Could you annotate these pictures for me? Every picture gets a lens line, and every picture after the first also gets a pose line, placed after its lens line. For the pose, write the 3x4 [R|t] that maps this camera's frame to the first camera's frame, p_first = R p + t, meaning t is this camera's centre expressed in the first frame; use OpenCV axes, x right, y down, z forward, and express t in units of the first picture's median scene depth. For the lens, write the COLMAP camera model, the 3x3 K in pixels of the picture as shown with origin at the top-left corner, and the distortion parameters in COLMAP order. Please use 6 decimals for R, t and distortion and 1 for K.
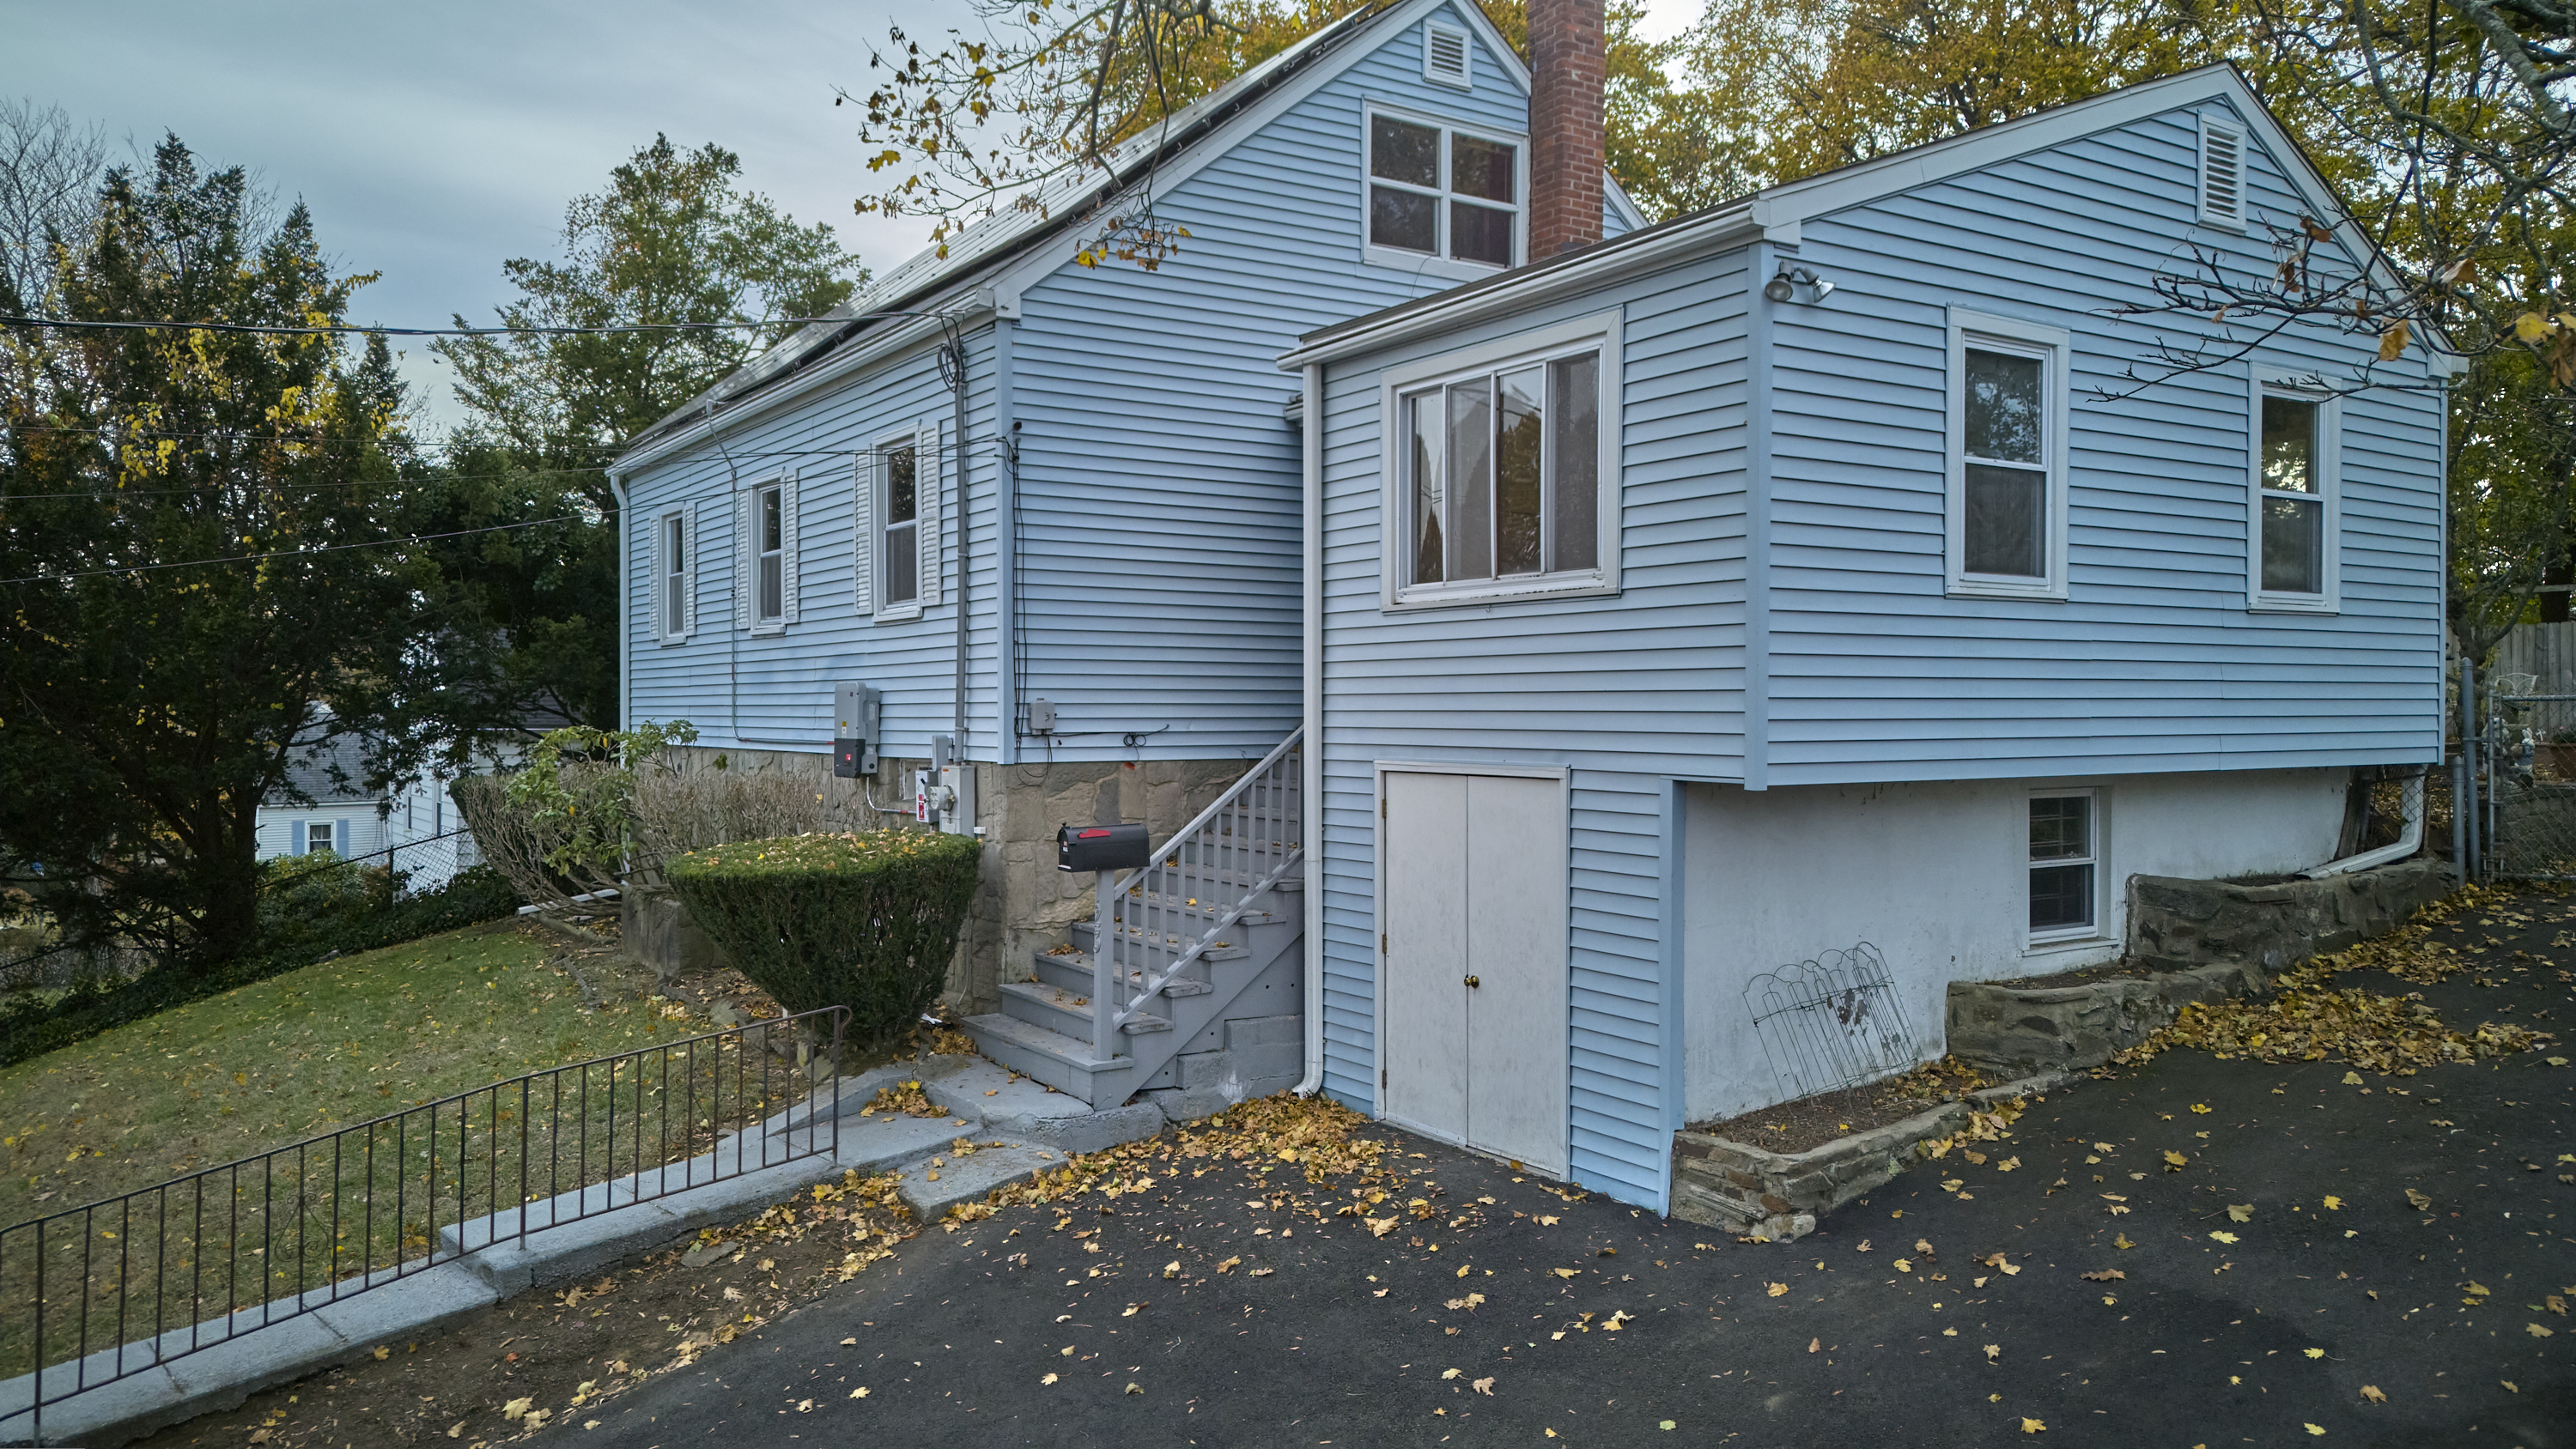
lens RADIAL K [[1807.1, 0, 1288.0], [0, 1807.1, 724.5], [0, 0, 1]] dist [0.020540, 0.002641]
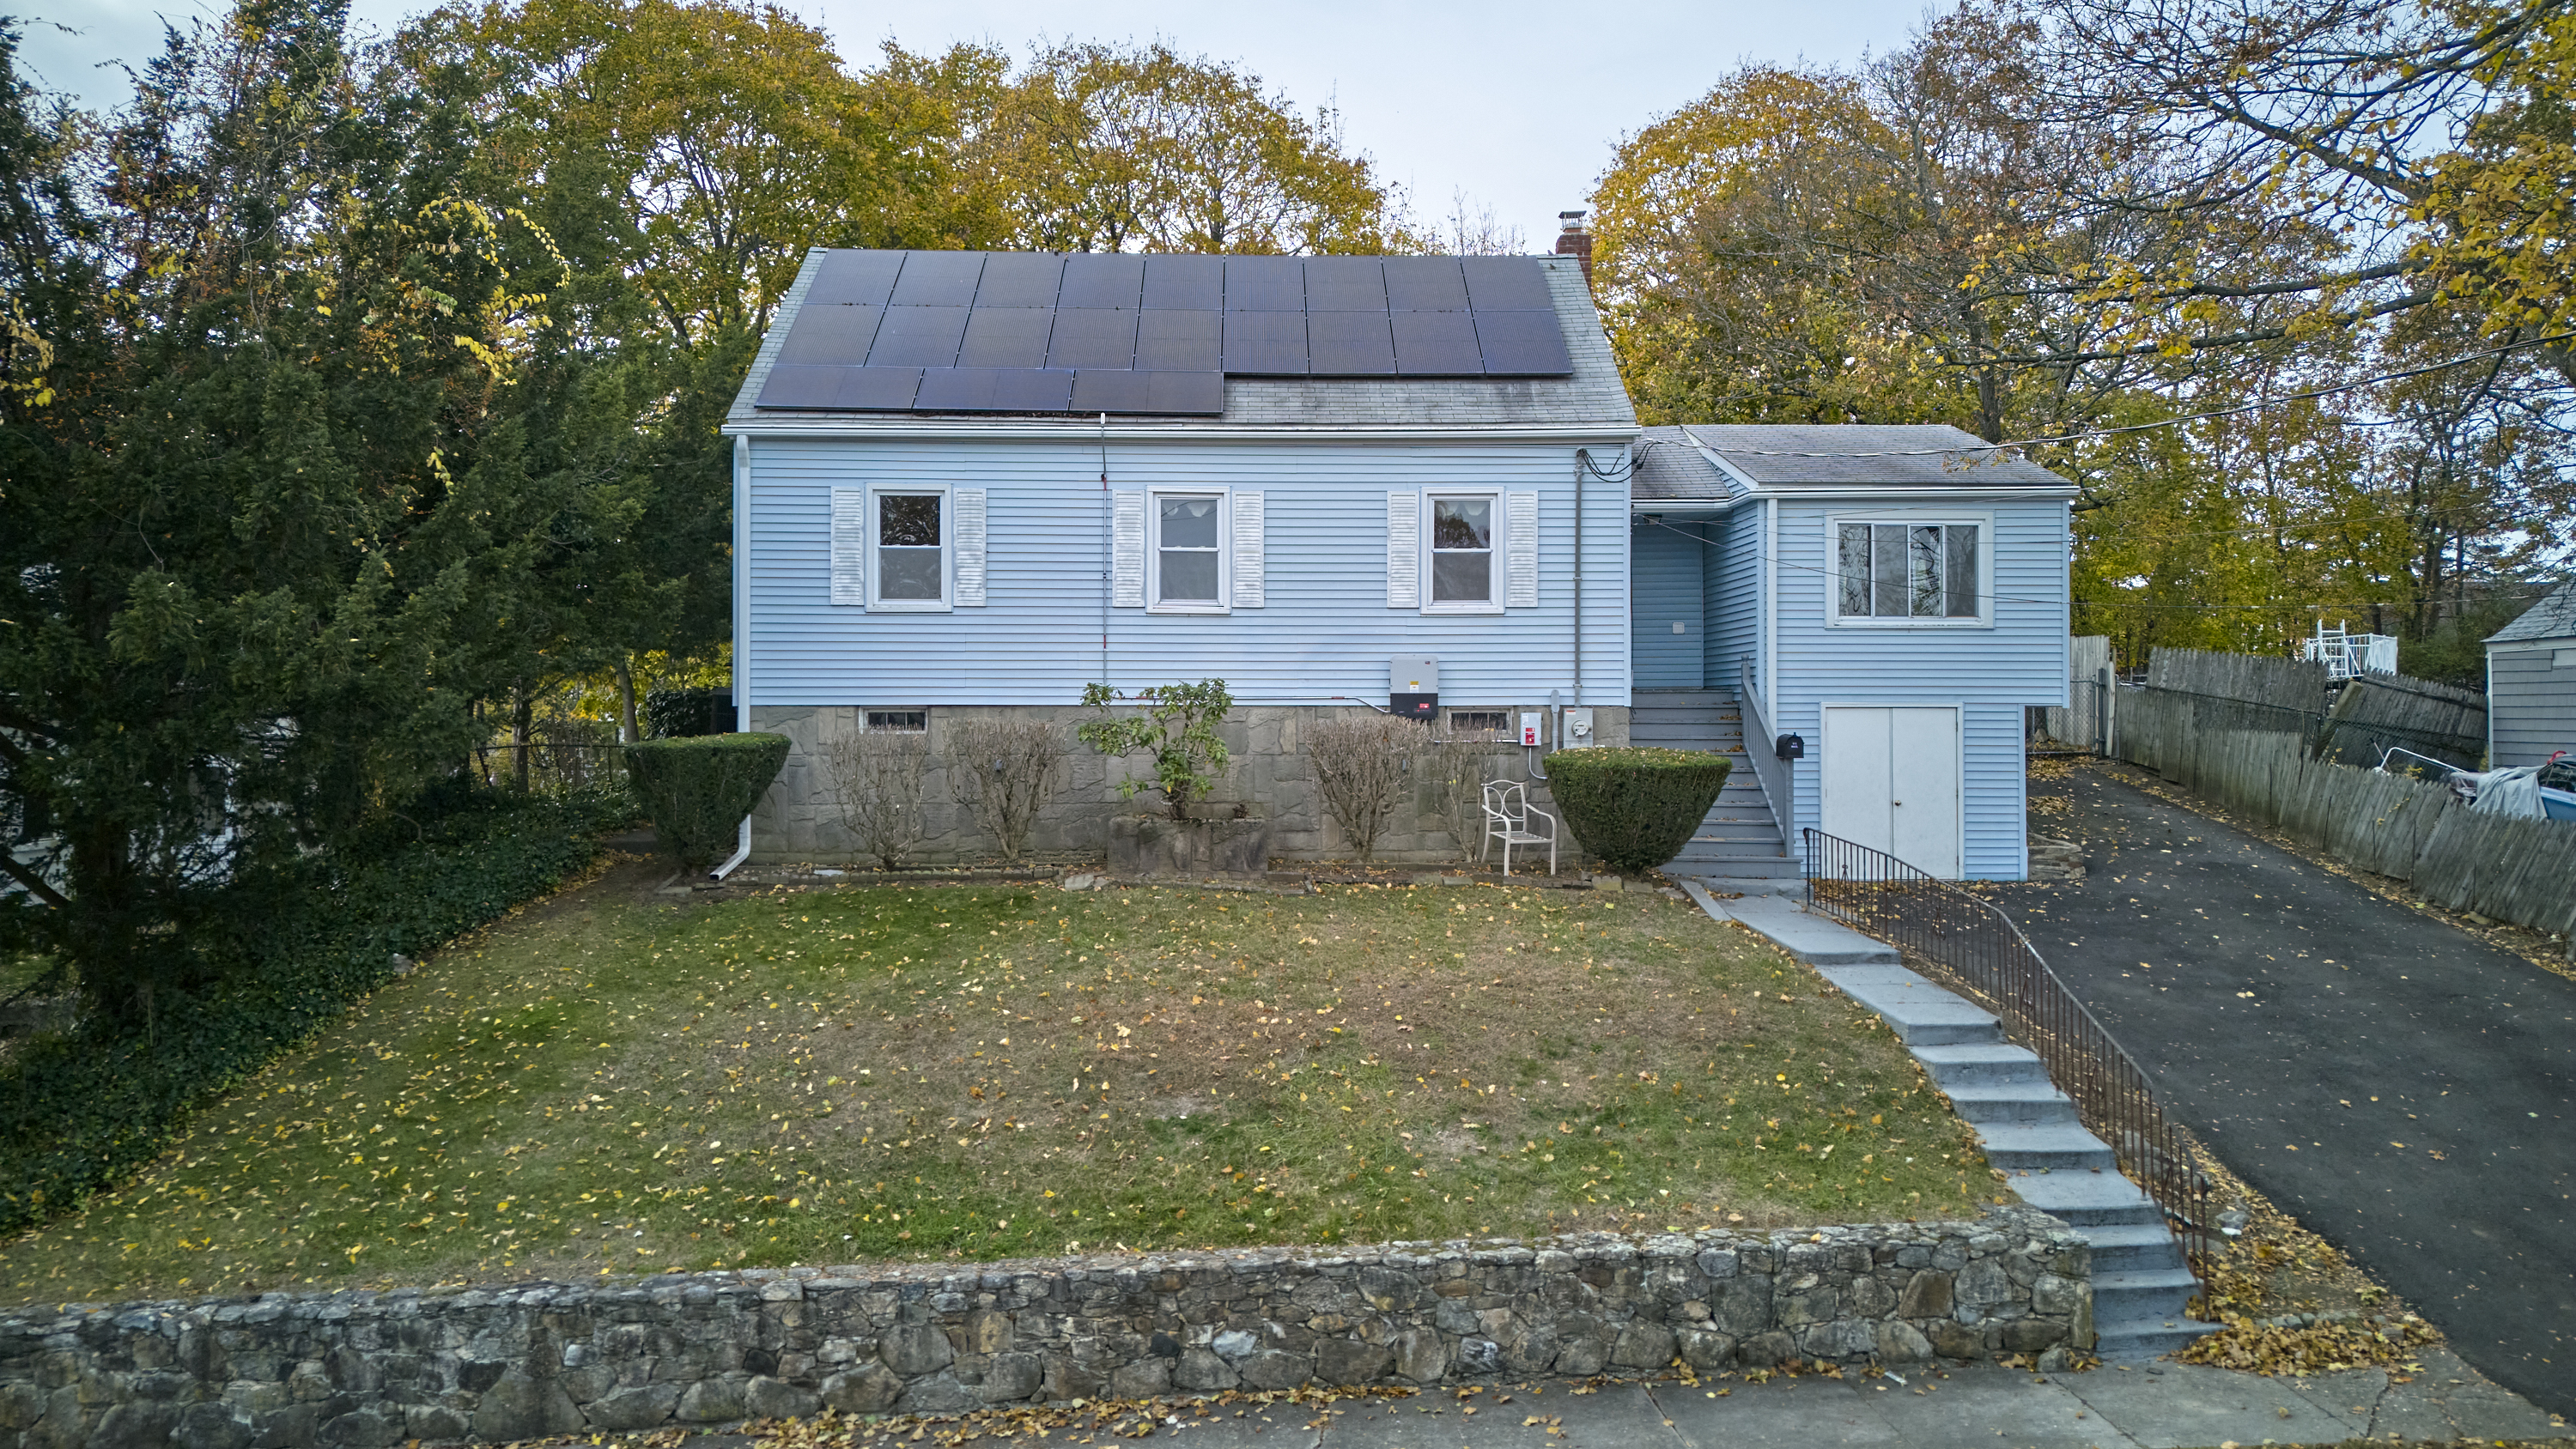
lens RADIAL K [[1807.1, 0, 1288.0], [0, 1807.1, 724.5], [0, 0, 1]] dist [0.020540, 0.002641]
pose [[0.524006, 0.006210, 0.851692, -1.684374], [0.006678, 0.999913, -0.011400, 0.054244], [-0.851688, 0.011662, 0.523919, 0.383928]]
